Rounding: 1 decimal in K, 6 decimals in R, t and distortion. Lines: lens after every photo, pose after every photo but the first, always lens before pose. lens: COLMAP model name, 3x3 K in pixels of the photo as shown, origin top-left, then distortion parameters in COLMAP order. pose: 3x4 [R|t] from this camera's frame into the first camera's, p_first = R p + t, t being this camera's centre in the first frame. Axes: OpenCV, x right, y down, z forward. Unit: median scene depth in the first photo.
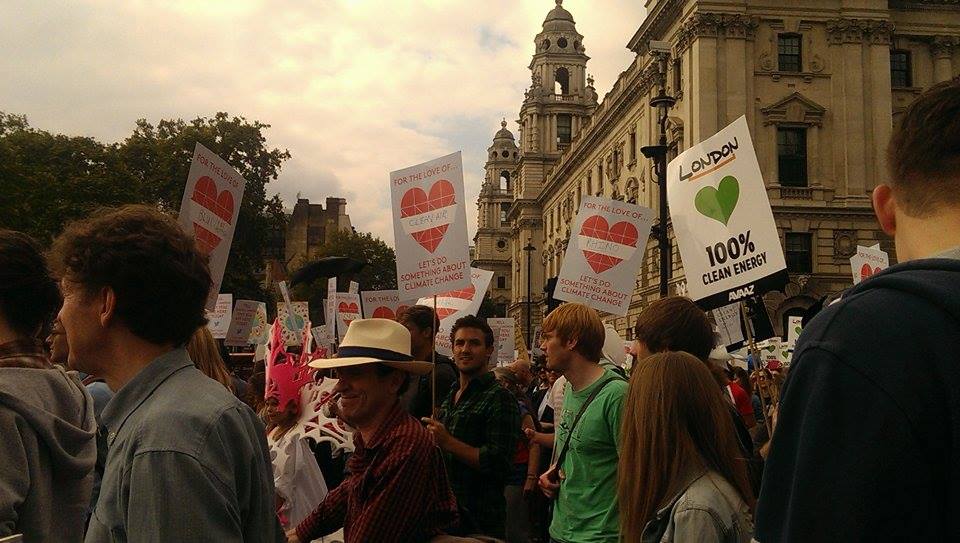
lens RADIAL K [[930.4, 0, 480.0], [0, 930.4, 271.5], [0, 0, 1]] dist [0.088498, -0.135488]
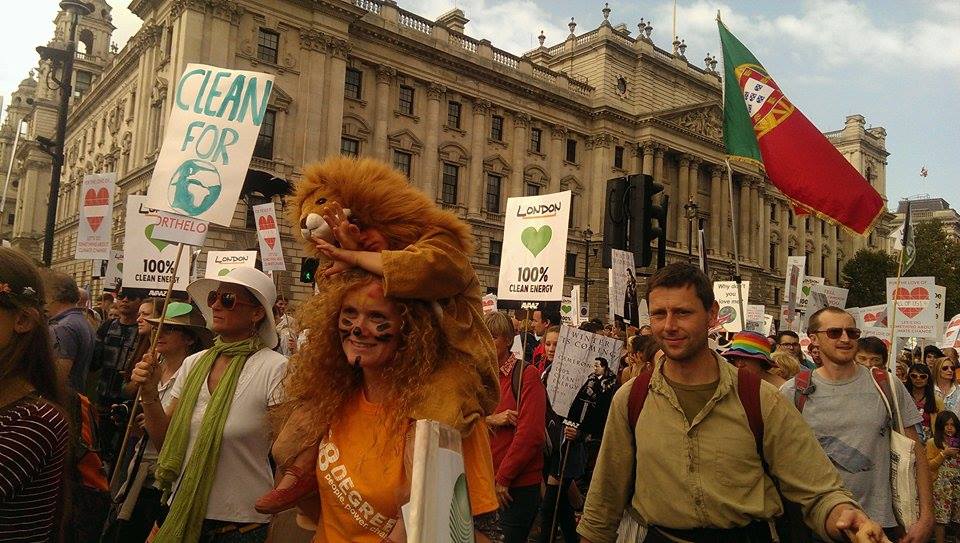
lens RADIAL K [[687.4, 0, 480.0], [0, 687.4, 271.5], [0, 0, 1]] dist [0.090949, -0.131021]
pose [[0.826480, 0.083545, 0.556732, 0.079538], [-0.107920, 0.994098, 0.011032, 0.013509], [-0.552525, -0.069200, 0.830619, 0.091752]]
